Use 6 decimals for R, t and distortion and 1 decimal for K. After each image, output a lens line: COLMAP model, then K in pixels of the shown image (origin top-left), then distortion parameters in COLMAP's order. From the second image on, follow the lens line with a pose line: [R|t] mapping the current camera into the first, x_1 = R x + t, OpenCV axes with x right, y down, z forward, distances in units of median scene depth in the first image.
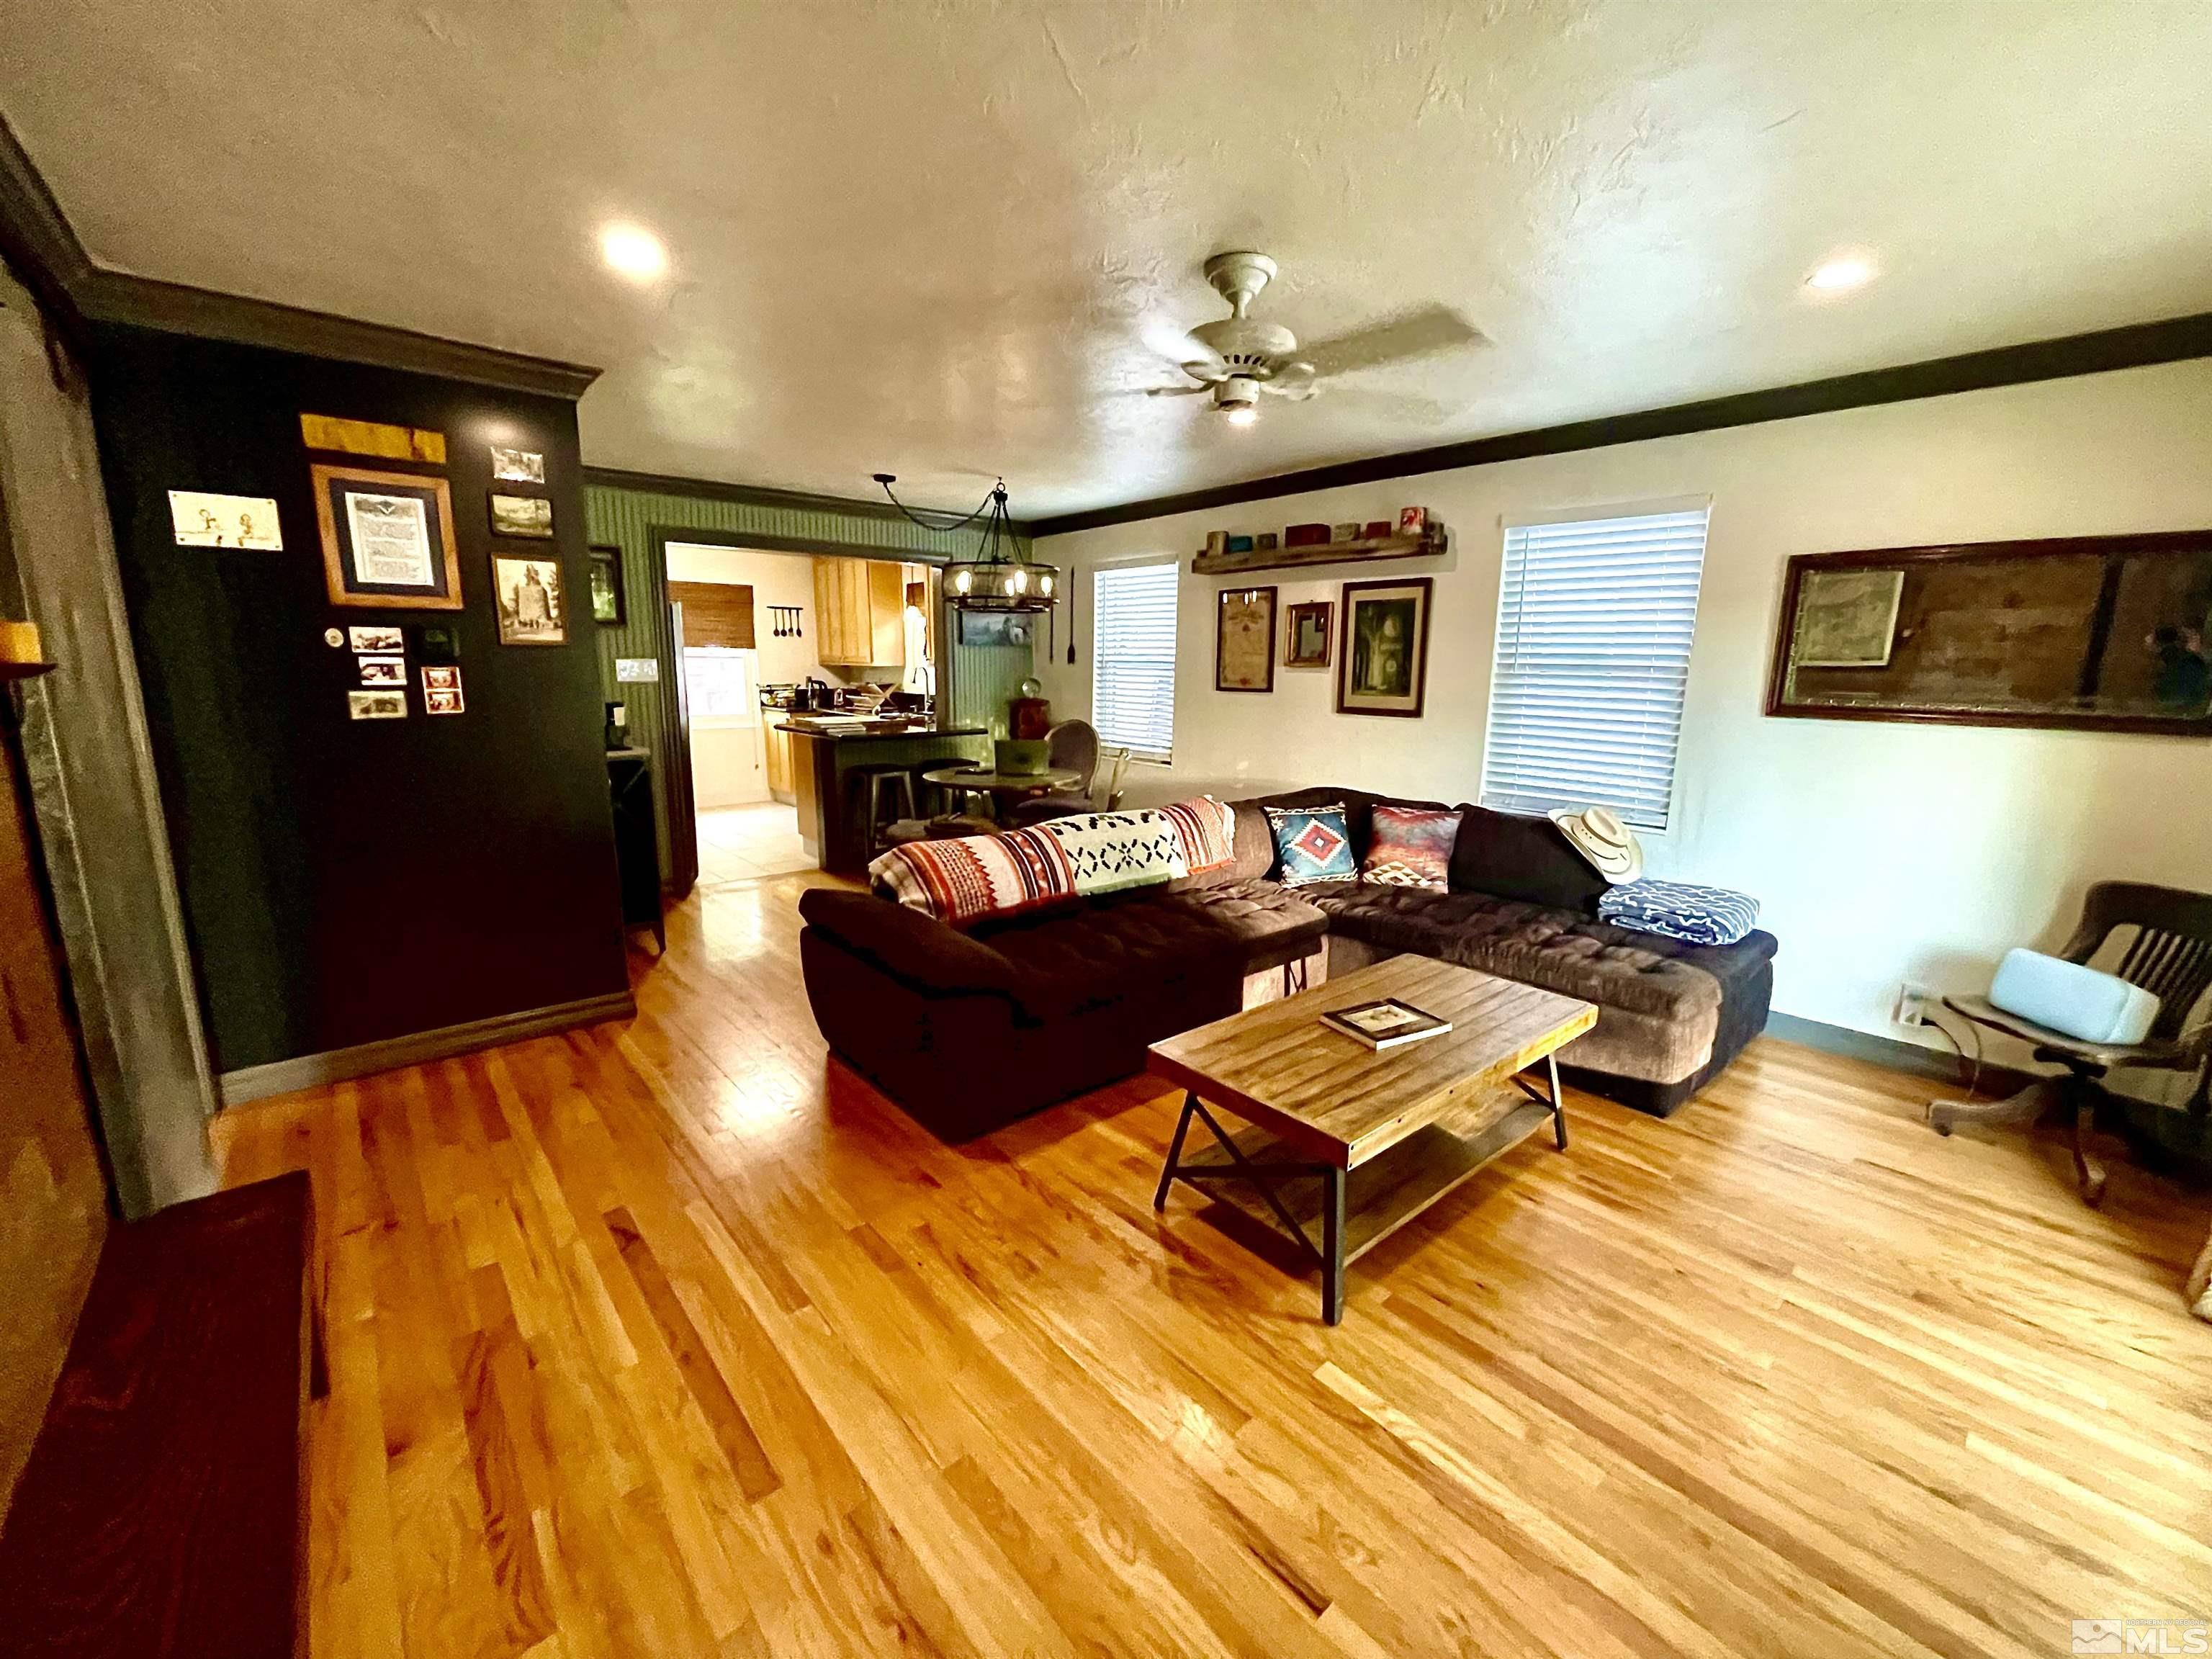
lens RADIAL K [[897.7, 0, 1097.4], [0, 897.7, 830.2], [0, 0, 1]] dist [-0.004197, -0.000768]
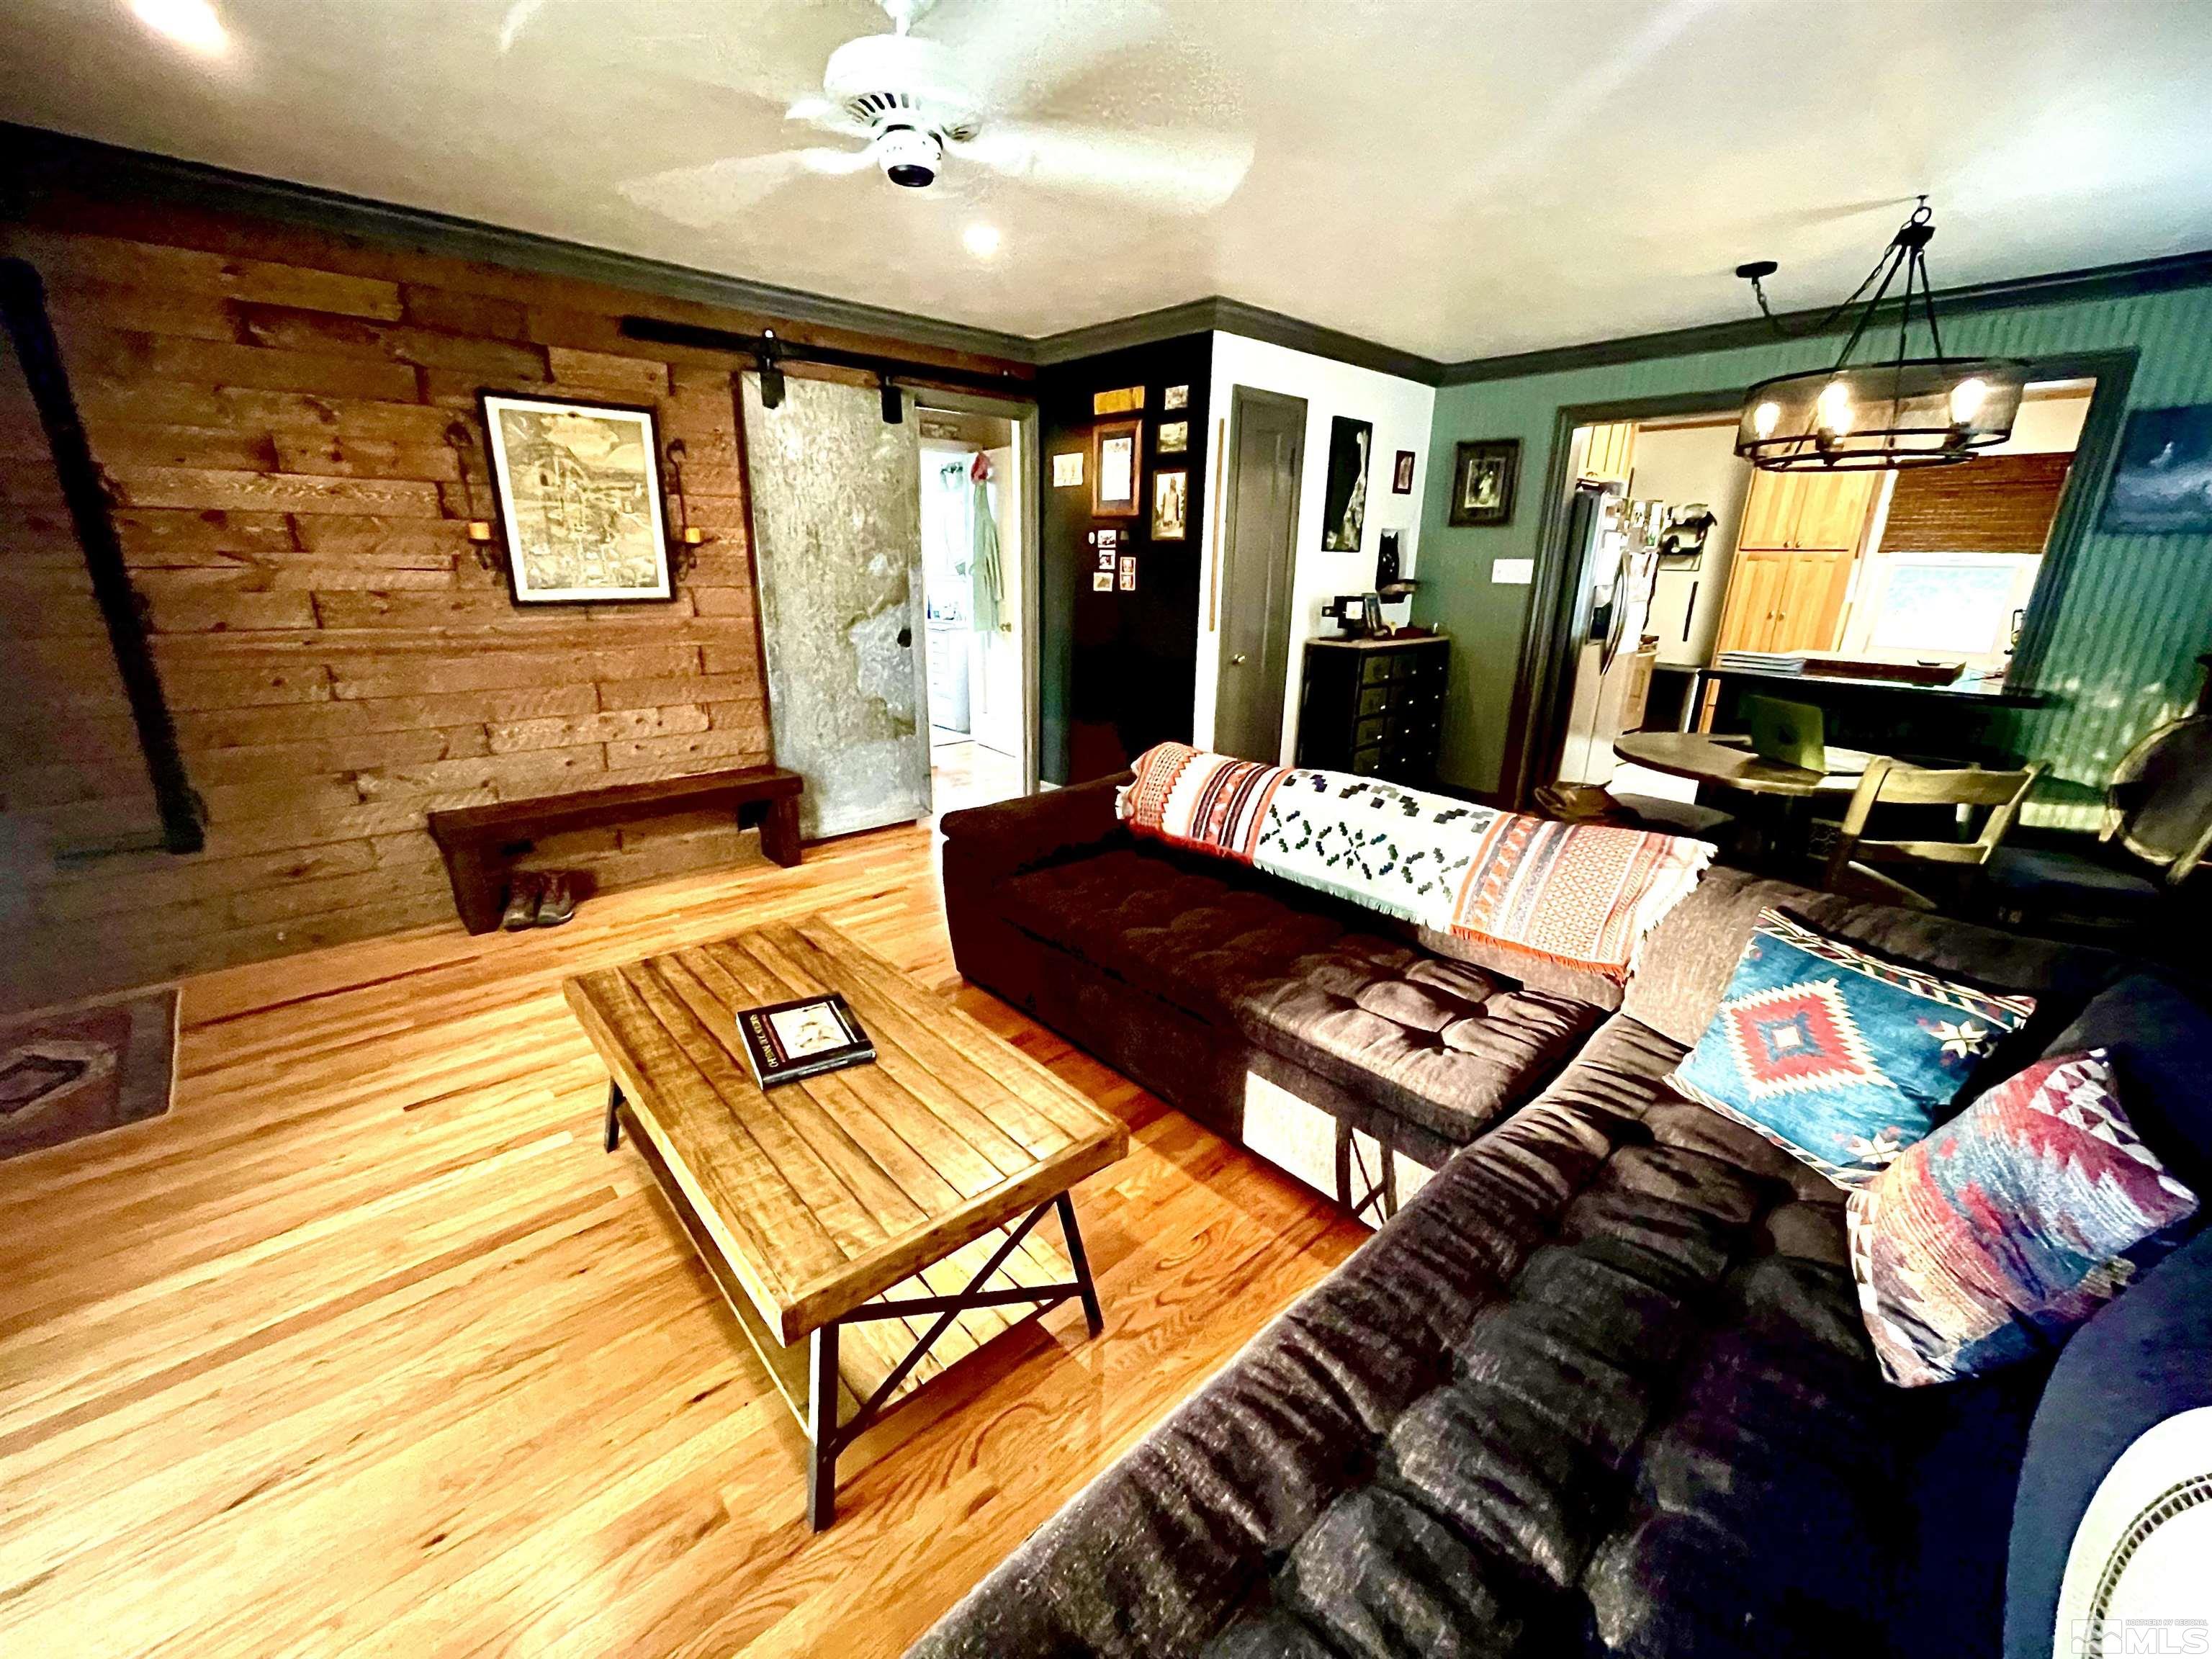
lens RADIAL K [[897.7, 0, 1097.4], [0, 897.7, 830.2], [0, 0, 1]] dist [-0.004197, -0.000768]
pose [[0.024465, 0.282126, -0.959065, 0.780068], [-0.203617, 0.940649, 0.271515, -0.149874], [0.978745, 0.188640, 0.080458, 0.913365]]
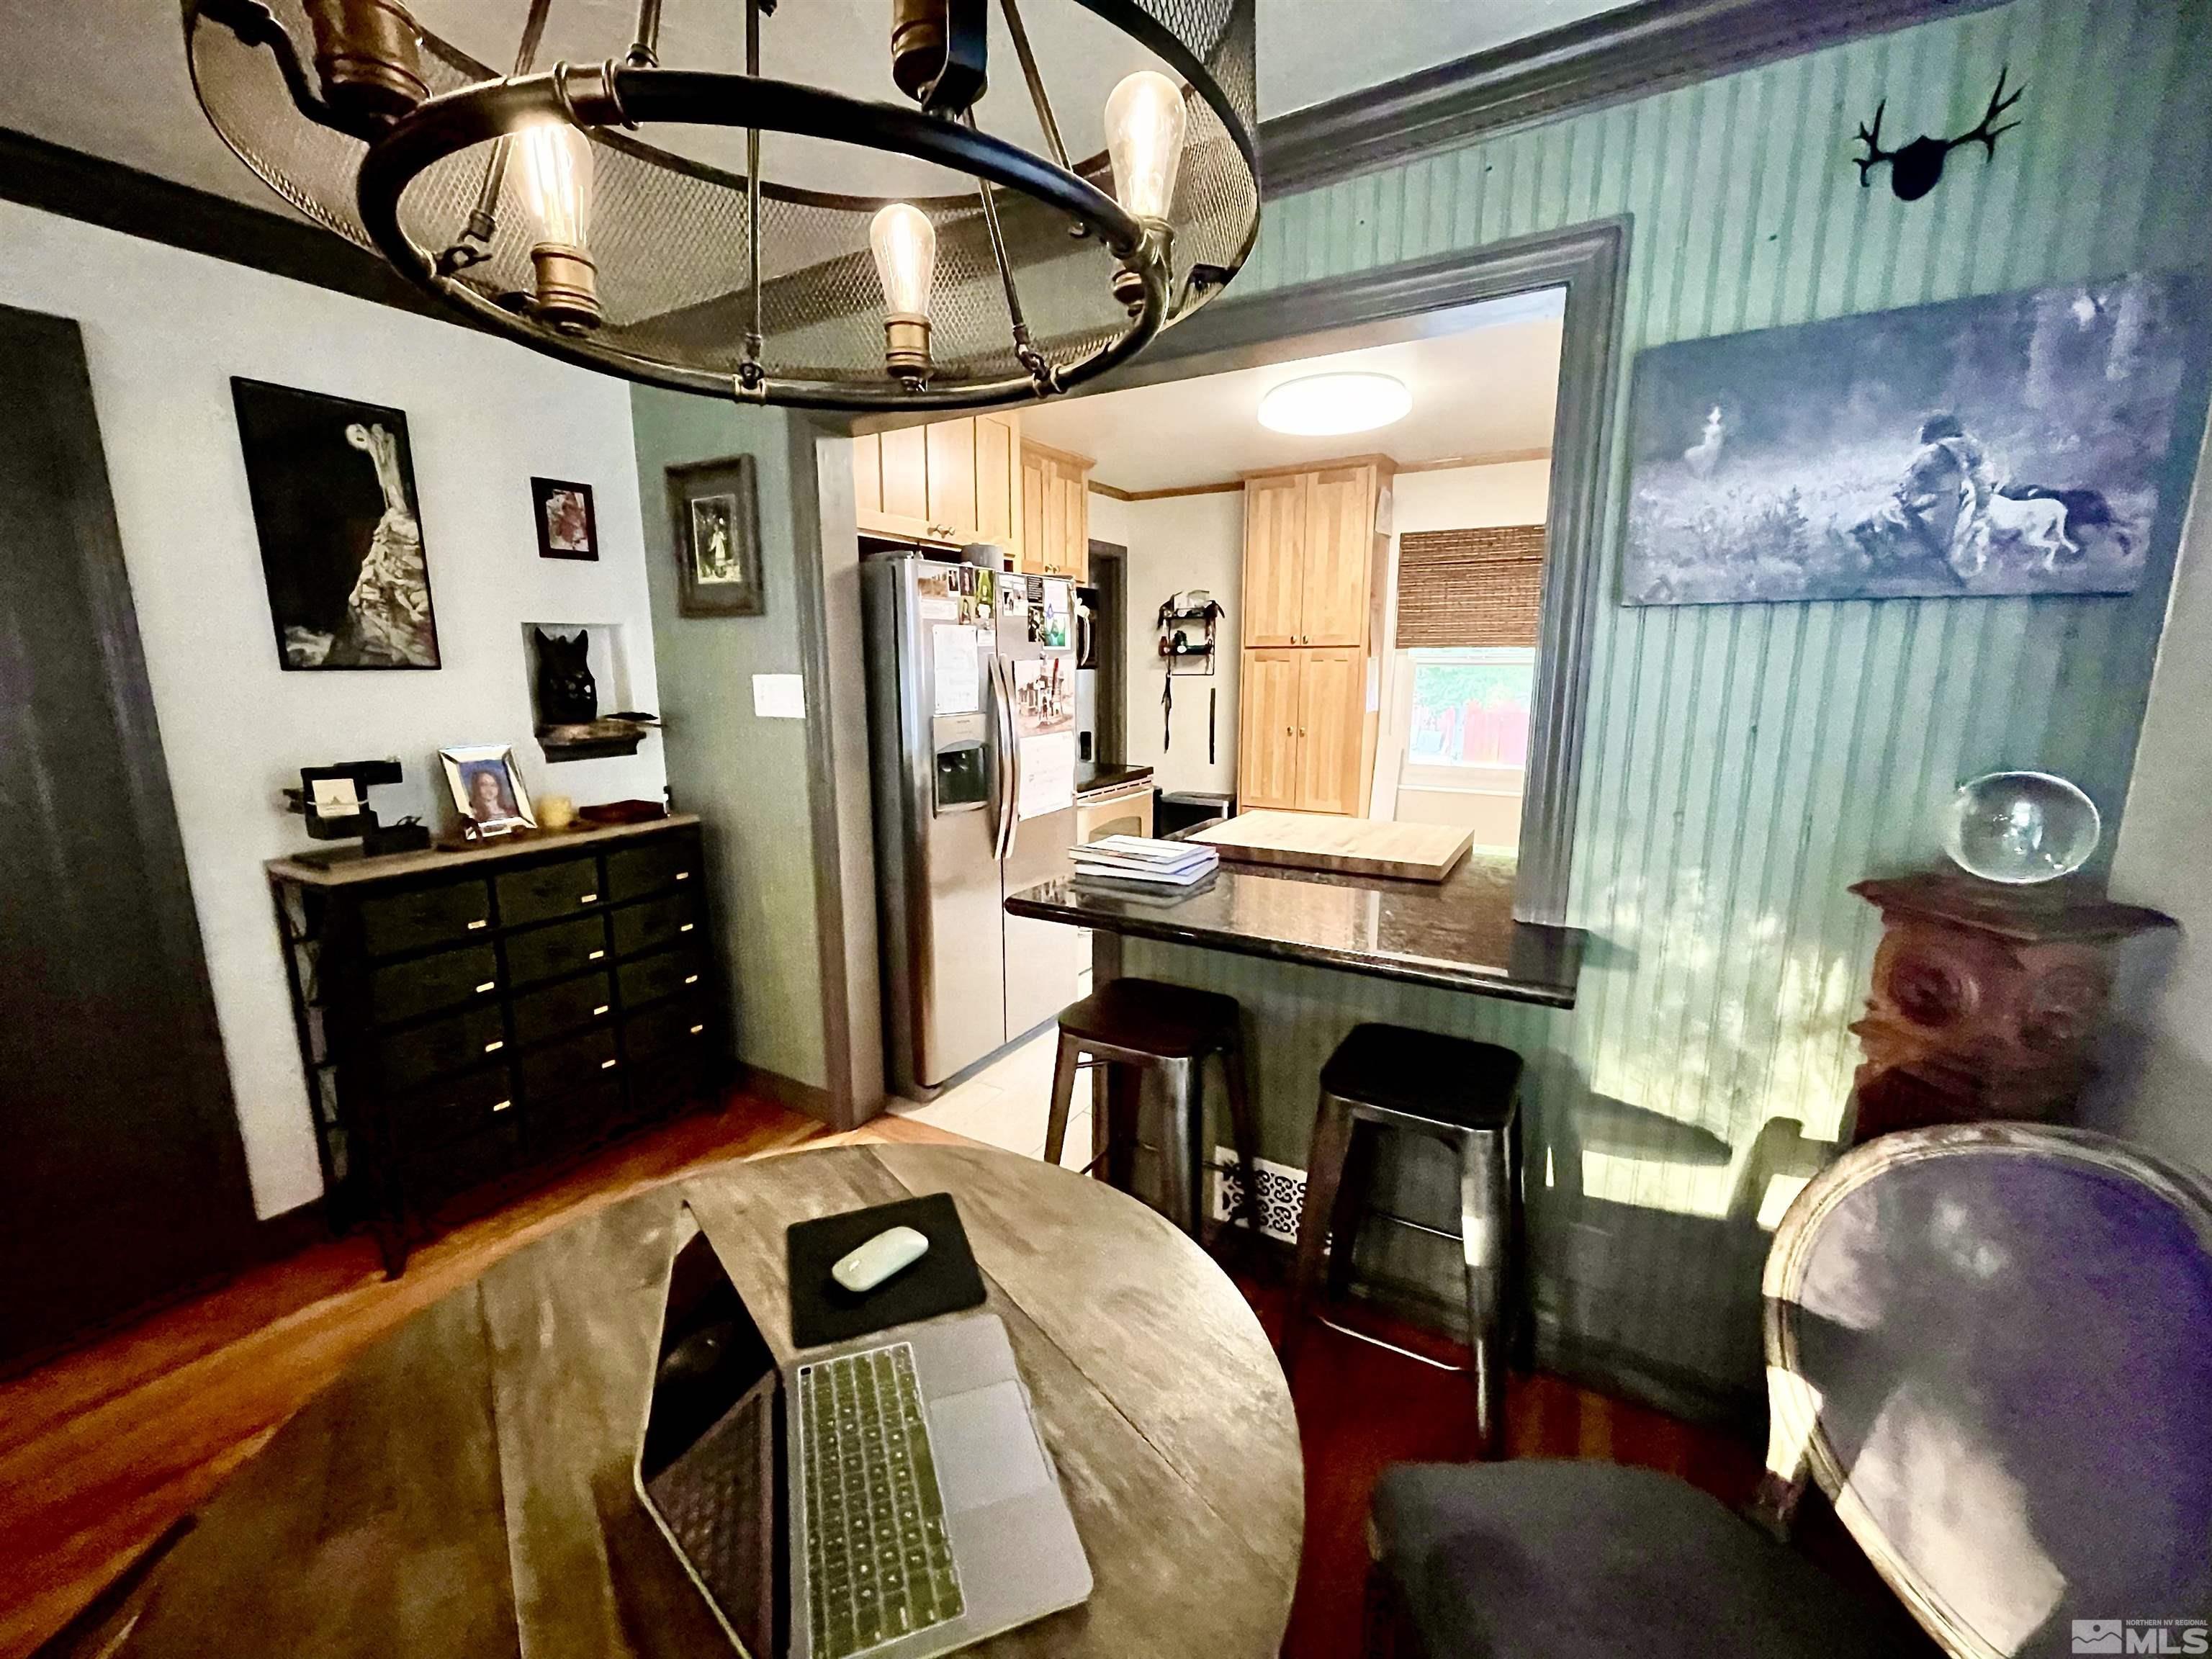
lens RADIAL K [[897.7, 0, 1097.4], [0, 897.7, 830.2], [0, 0, 1]] dist [-0.004197, -0.000768]
pose [[0.321907, 0.165054, -0.932273, 0.072306], [-0.171748, 0.978530, 0.113940, -0.325473], [0.931063, 0.123438, 0.343343, 1.684250]]
